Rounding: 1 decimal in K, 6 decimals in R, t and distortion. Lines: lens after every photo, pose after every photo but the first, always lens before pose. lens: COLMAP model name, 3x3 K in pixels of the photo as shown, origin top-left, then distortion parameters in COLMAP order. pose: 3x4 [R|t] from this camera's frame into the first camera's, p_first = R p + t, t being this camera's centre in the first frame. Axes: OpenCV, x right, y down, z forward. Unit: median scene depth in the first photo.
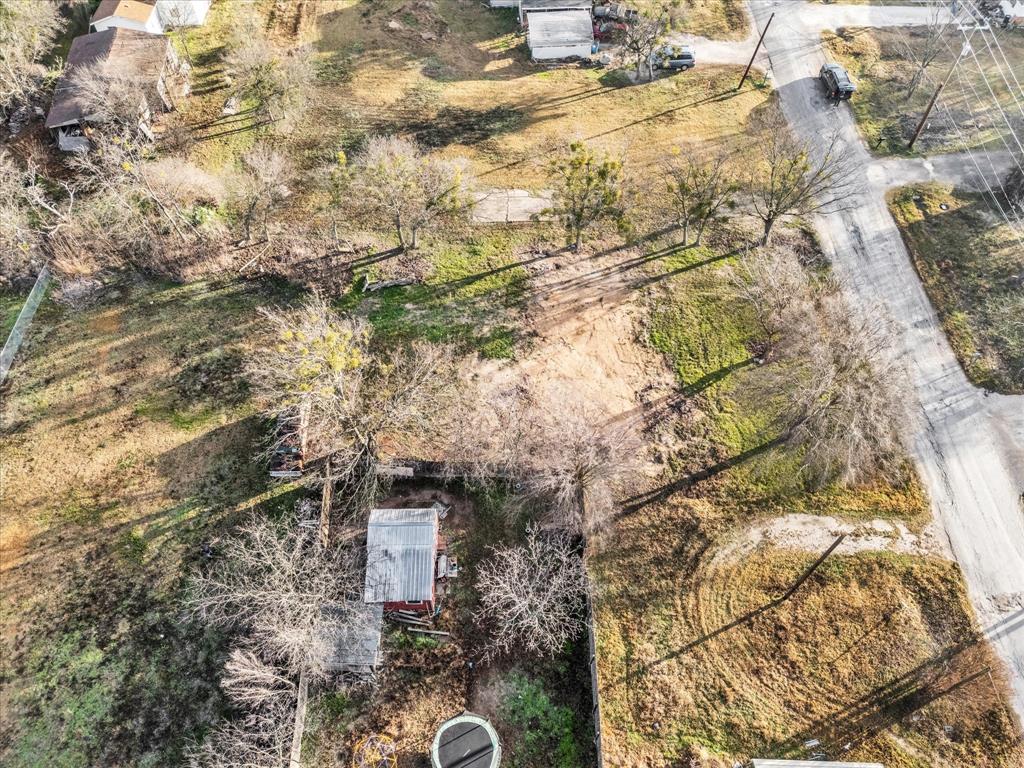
lens RADIAL K [[747.5, 0, 513.4], [0, 747.5, 388.3], [0, 0, 1]] dist [0.079295, -0.066398]
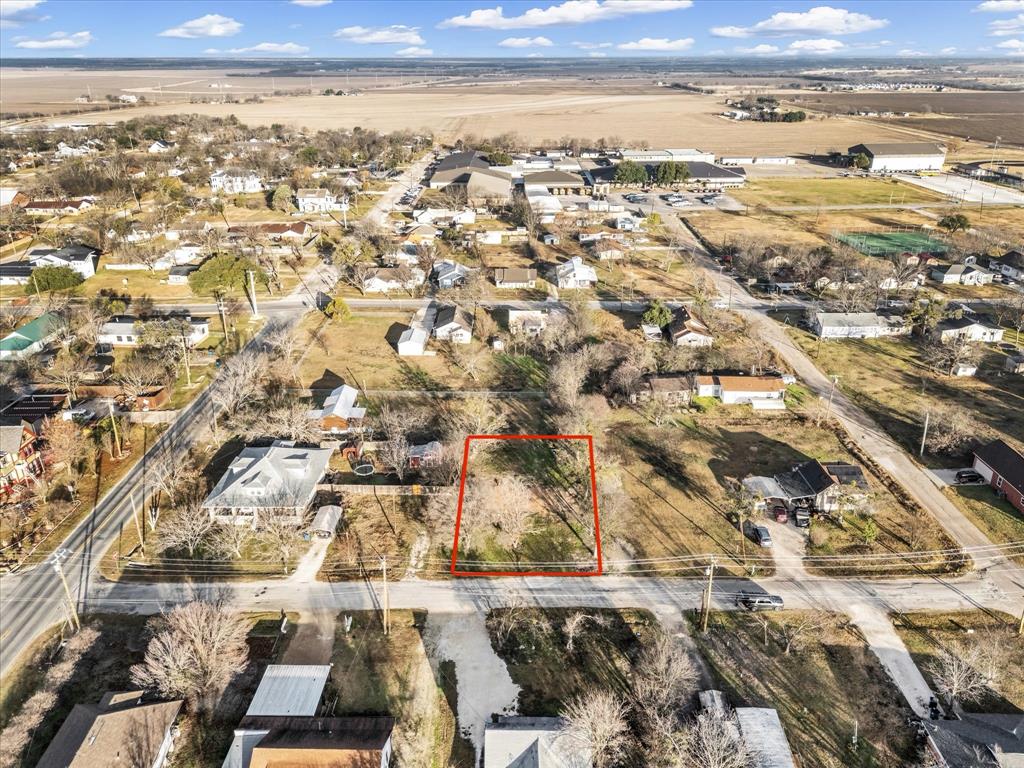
lens RADIAL K [[747.5, 0, 513.4], [0, 747.5, 388.3], [0, 0, 1]] dist [0.079295, -0.066398]
pose [[-0.018270, 0.394293, -0.918803, 2.089651], [-0.816267, 0.524799, 0.241442, -0.776299], [0.577386, 0.754400, 0.312260, 0.042321]]
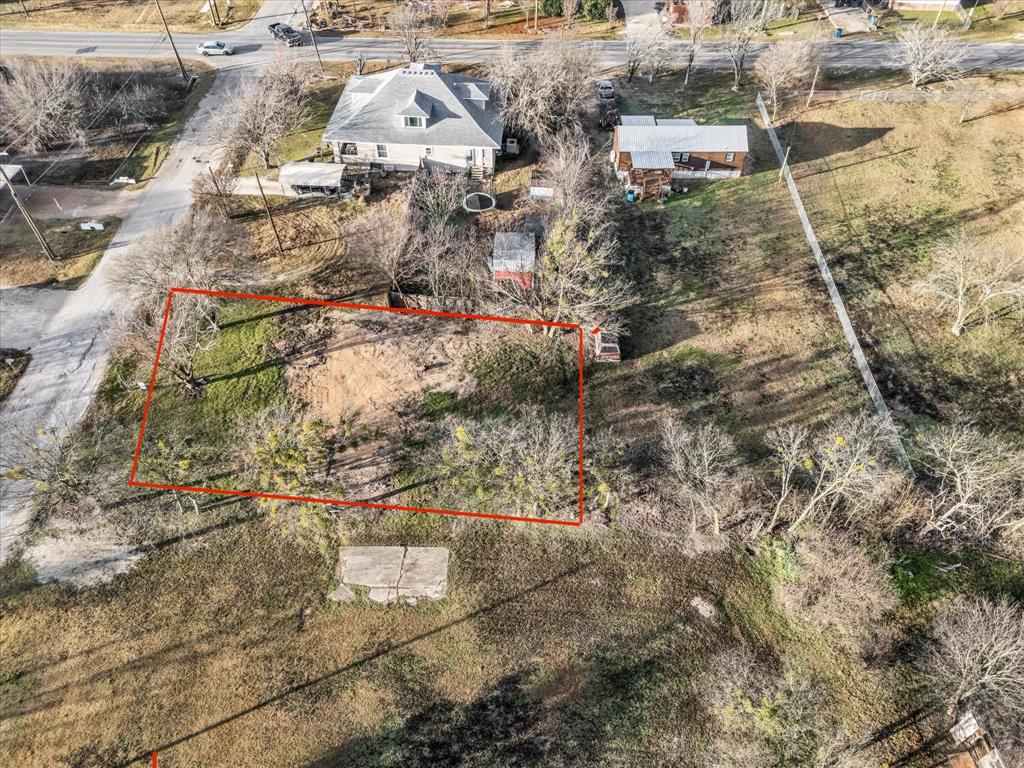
lens RADIAL K [[747.5, 0, 513.4], [0, 747.5, 388.3], [0, 0, 1]] dist [0.079295, -0.066398]
pose [[-0.998911, -0.044585, 0.013719, -0.147597], [0.021975, -0.190351, 0.981470, -1.138694], [-0.041148, 0.980703, 0.191123, 0.798409]]
